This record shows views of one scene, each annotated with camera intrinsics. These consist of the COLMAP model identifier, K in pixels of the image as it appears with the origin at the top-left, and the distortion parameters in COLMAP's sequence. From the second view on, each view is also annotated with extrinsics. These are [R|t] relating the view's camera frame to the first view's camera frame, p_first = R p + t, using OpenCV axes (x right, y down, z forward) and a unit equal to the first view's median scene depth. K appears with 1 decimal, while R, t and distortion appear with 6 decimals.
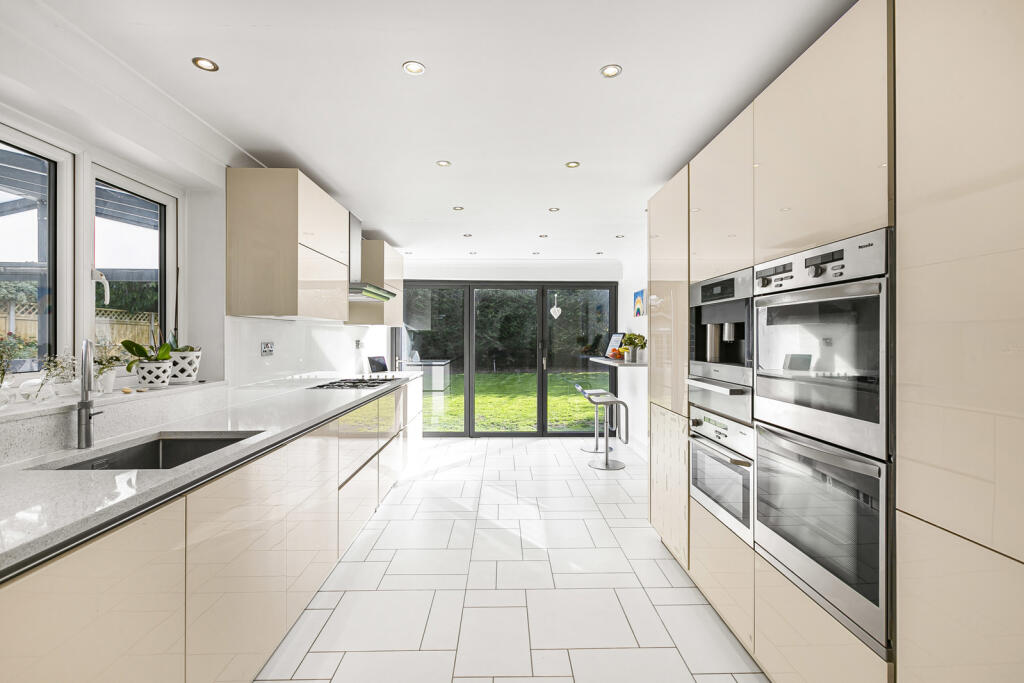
lens RADIAL K [[459.3, 0, 512.0], [0, 459.3, 341.5], [0, 0, 1]] dist [0.001710, 0.000378]
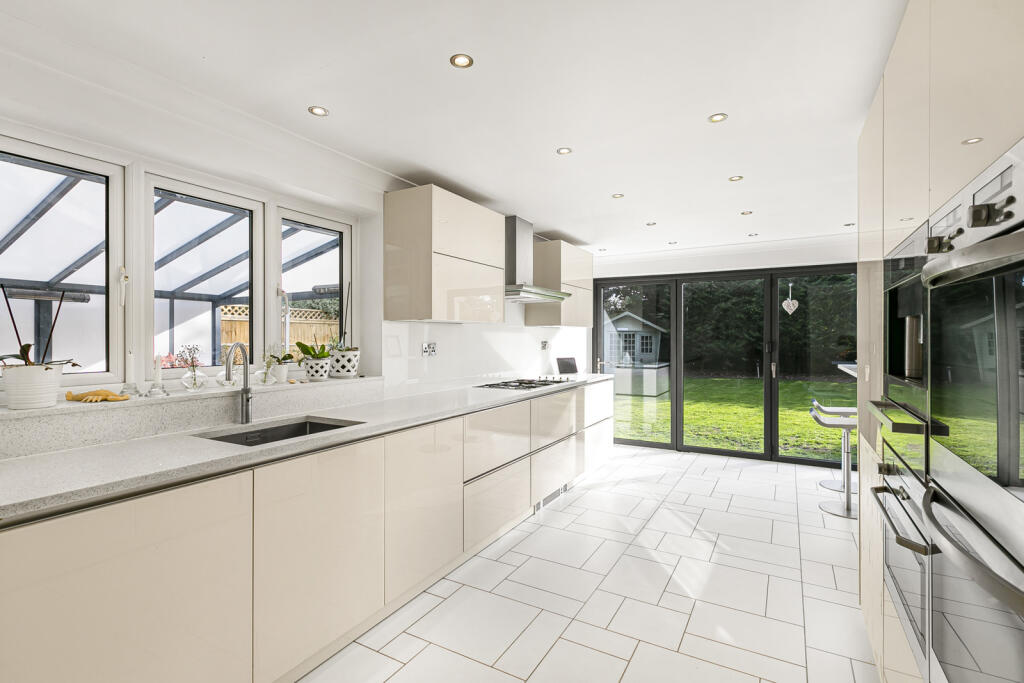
lens RADIAL K [[471.2, 0, 512.0], [0, 471.2, 341.5], [0, 0, 1]] dist [0.002677, 0.000078]
pose [[0.857570, 0.000870, -0.514366, 0.282608], [-0.001374, 0.999999, -0.000600, -0.003120], [0.514365, 0.001221, 0.857570, 0.149931]]
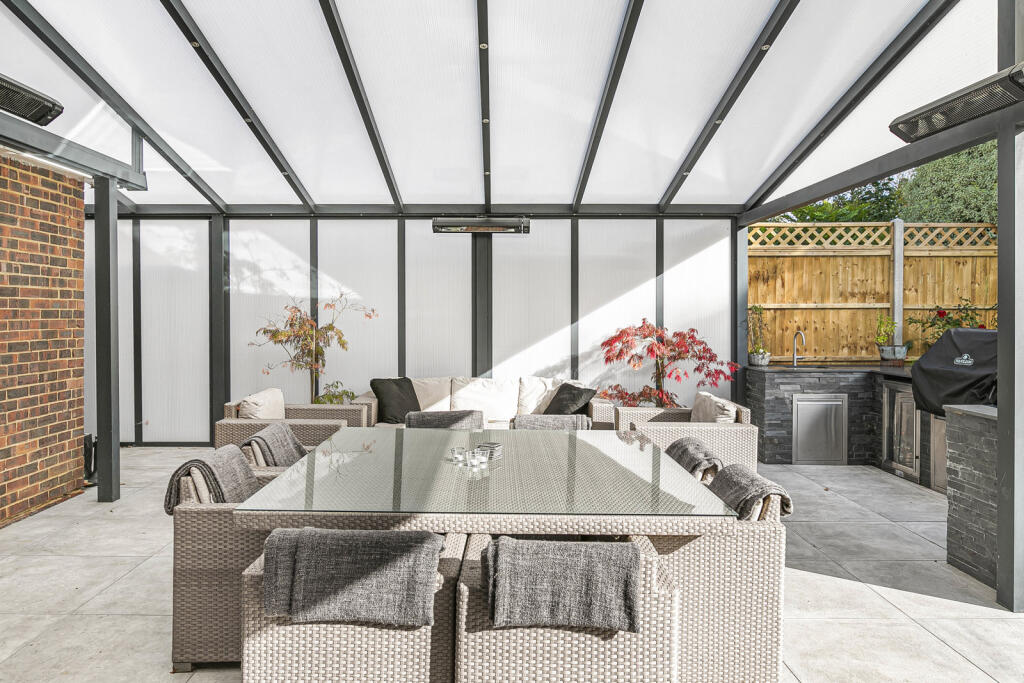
lens RADIAL K [[726.4, 0, 513.0], [0, 726.4, 319.7], [0, 0, 1]] dist [-0.006090, -0.000033]
pose [[0.003287, 0.014929, -0.999883, -1.272878], [-0.001477, 0.999888, 0.014924, 0.055445], [0.999994, 0.001428, 0.003308, 1.736240]]
